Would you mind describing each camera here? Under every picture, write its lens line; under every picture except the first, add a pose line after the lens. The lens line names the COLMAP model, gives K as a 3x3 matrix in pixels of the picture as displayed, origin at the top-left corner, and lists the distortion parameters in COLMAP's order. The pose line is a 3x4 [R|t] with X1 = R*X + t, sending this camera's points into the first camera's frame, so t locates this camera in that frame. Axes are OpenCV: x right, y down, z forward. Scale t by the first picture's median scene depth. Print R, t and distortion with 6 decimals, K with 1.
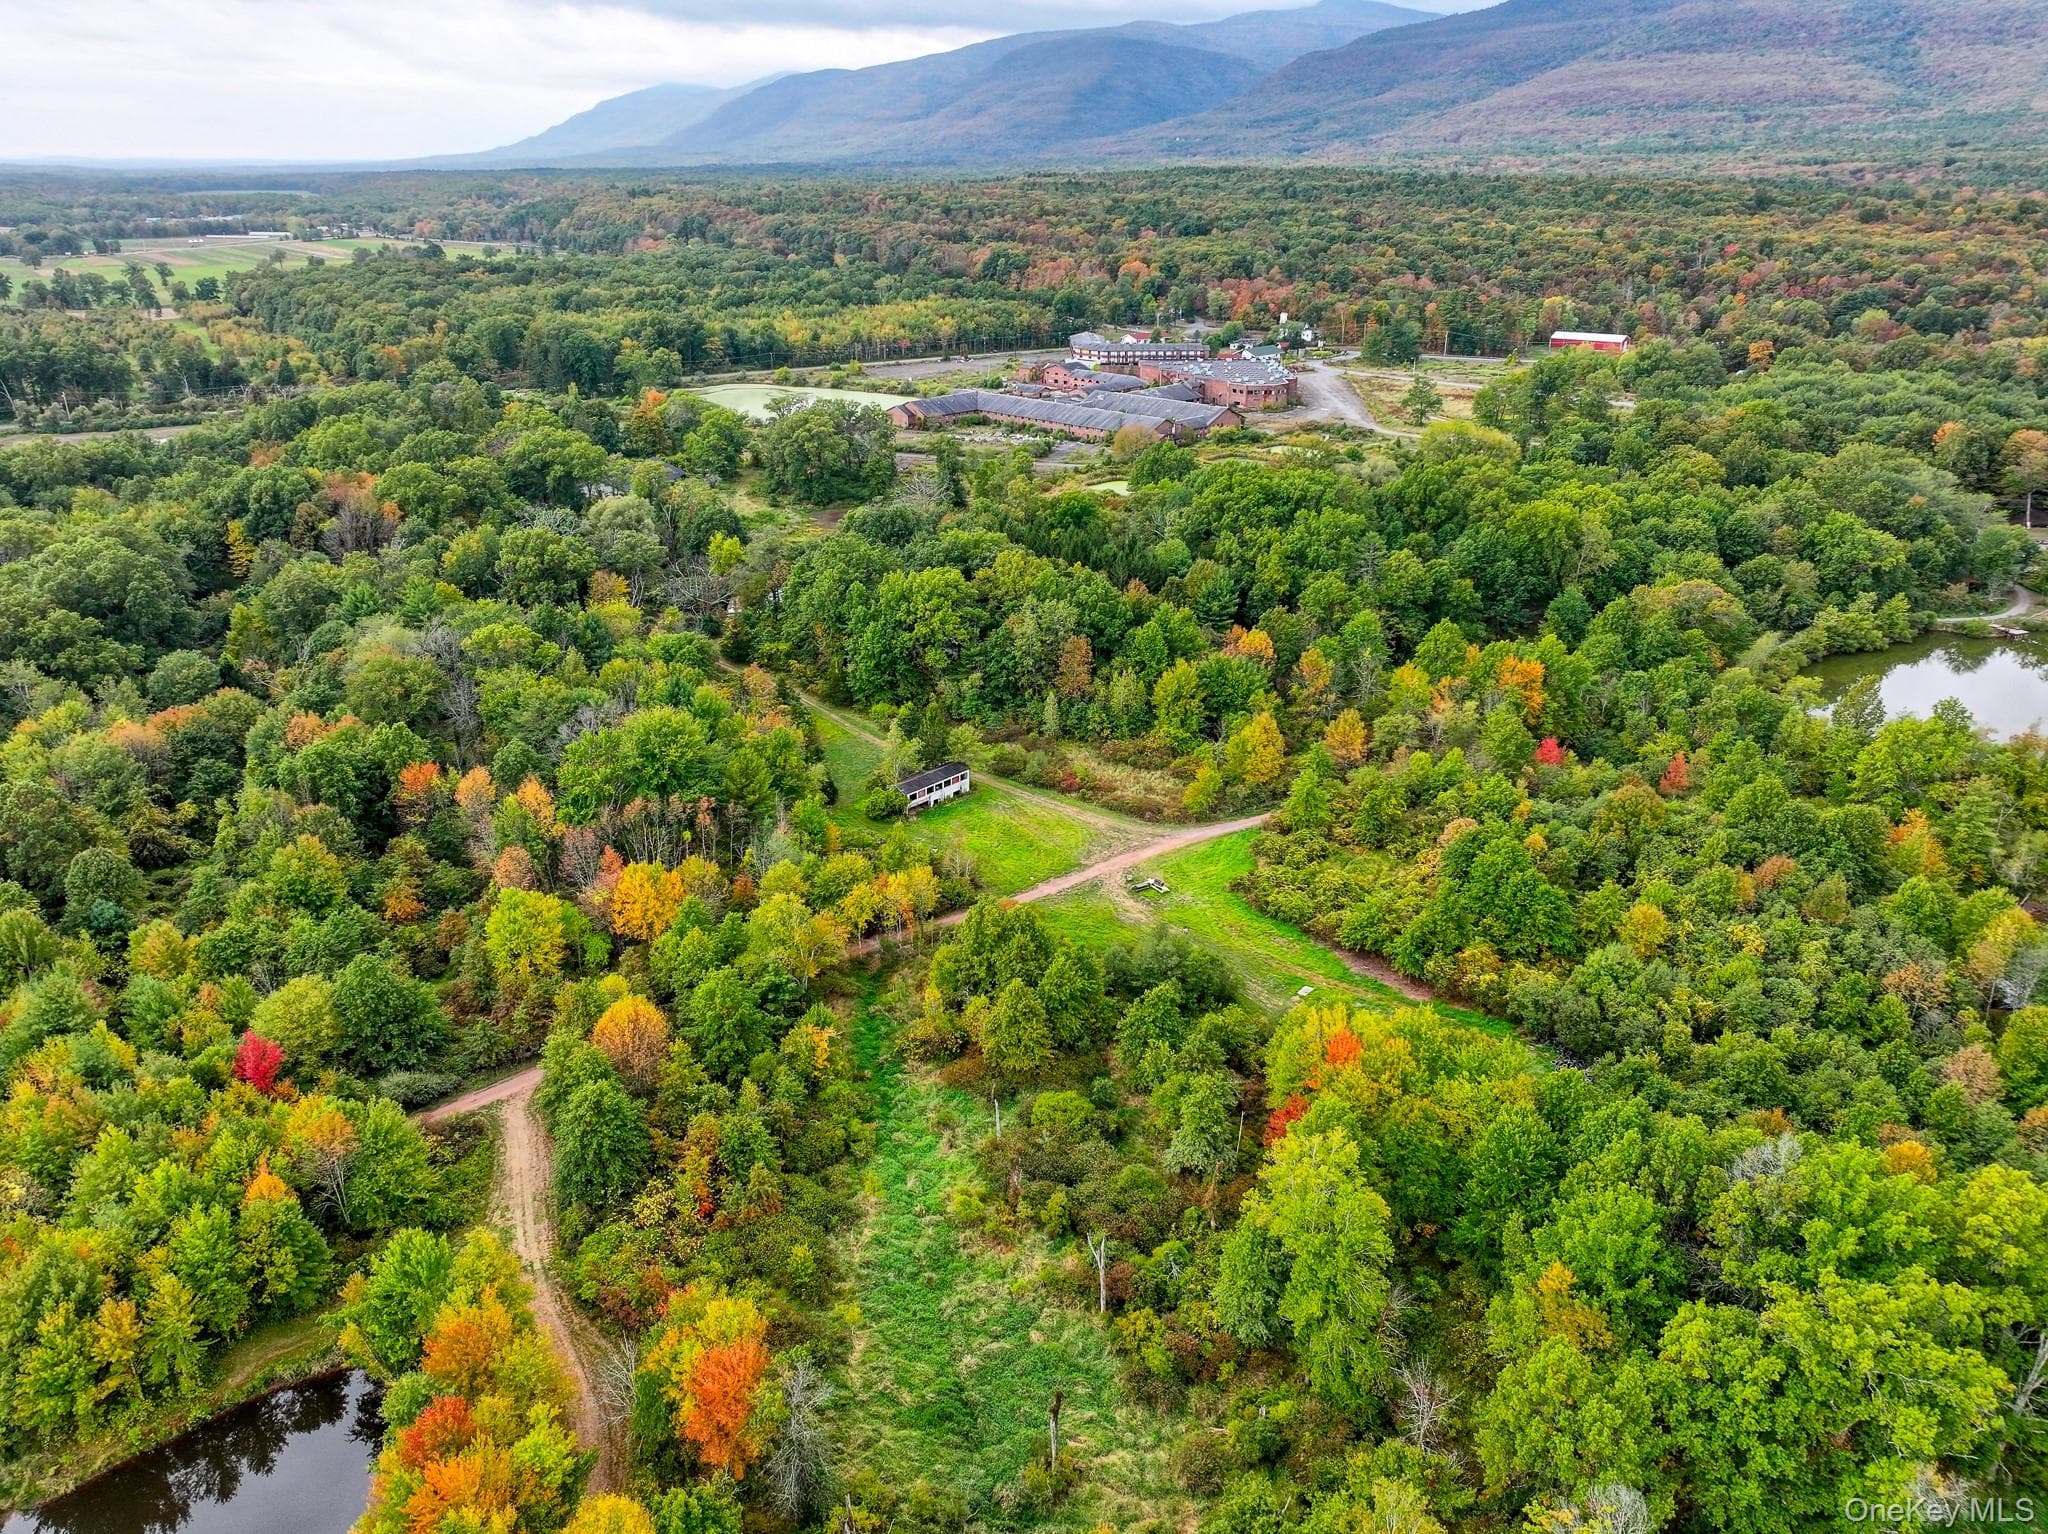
lens RADIAL K [[1440.1, 0, 1022.8], [0, 1440.1, 760.2], [0, 0, 1]] dist [-0.002217, 0.019424]
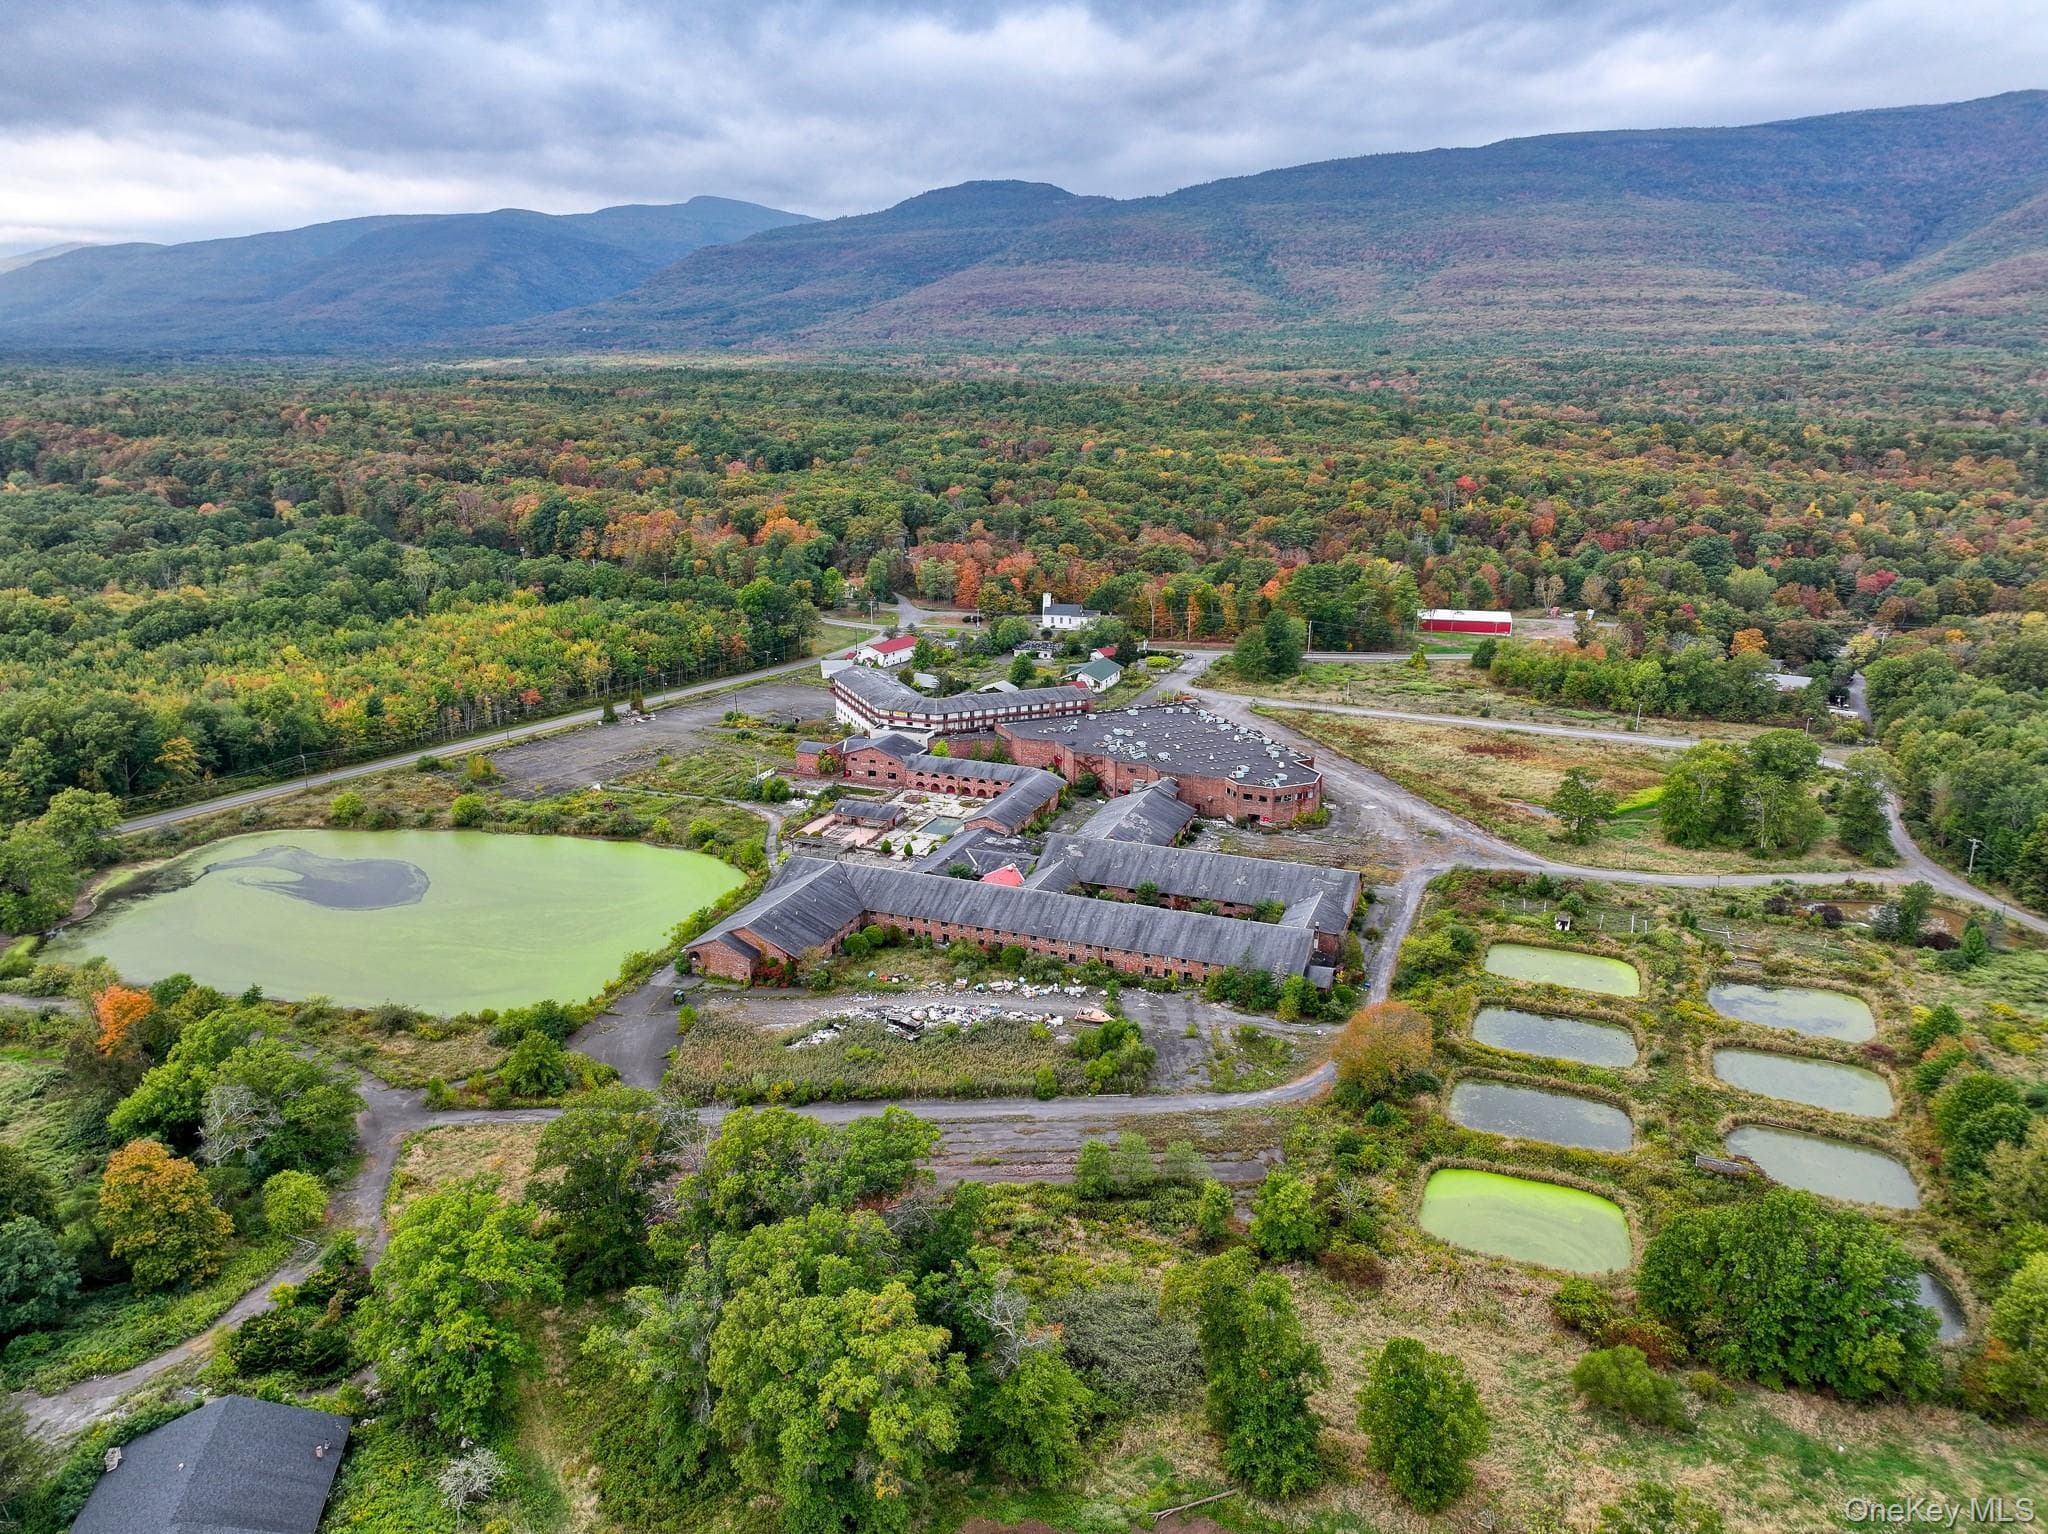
lens RADIAL K [[1440.1, 0, 1022.8], [0, 1440.1, 760.2], [0, 0, 1]] dist [-0.002217, 0.019424]
pose [[0.917193, -0.101705, 0.385244, -0.104019], [0.145237, 0.985691, -0.085557, -0.150662], [-0.371030, 0.134424, 0.918840, 0.316342]]
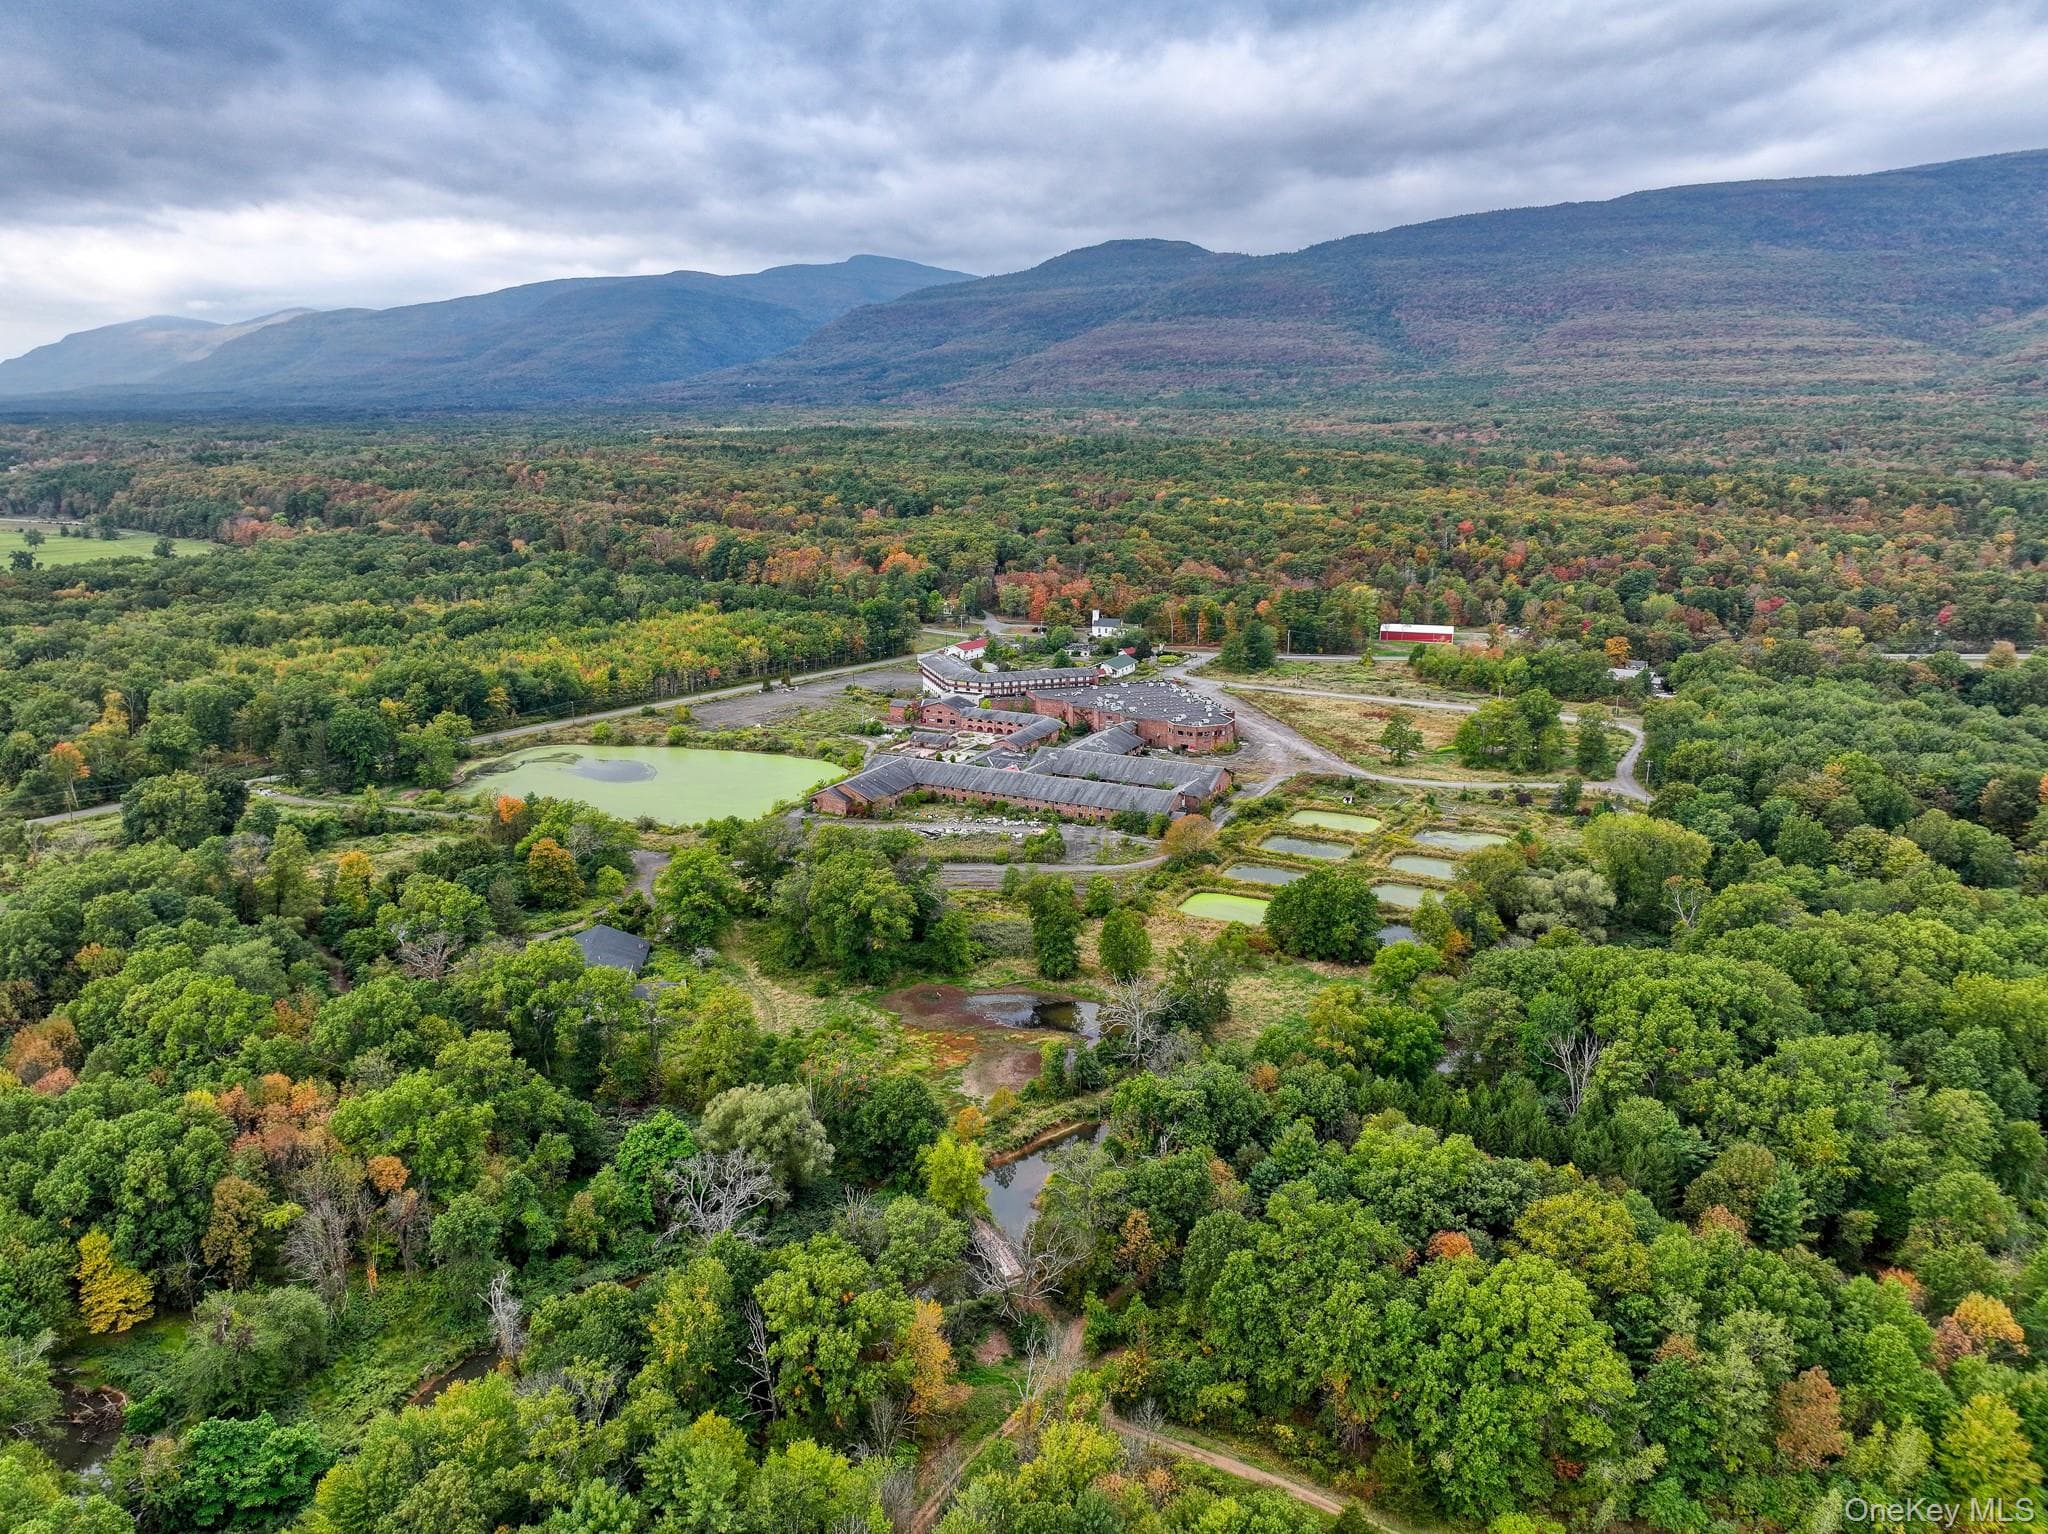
lens RADIAL K [[1440.1, 0, 1022.8], [0, 1440.1, 760.2], [0, 0, 1]] dist [-0.002217, 0.019424]
pose [[0.952764, -0.074367, 0.294468, -0.132982], [0.116388, 0.984943, -0.127834, -0.088920], [-0.280527, 0.156068, 0.947073, 0.123608]]
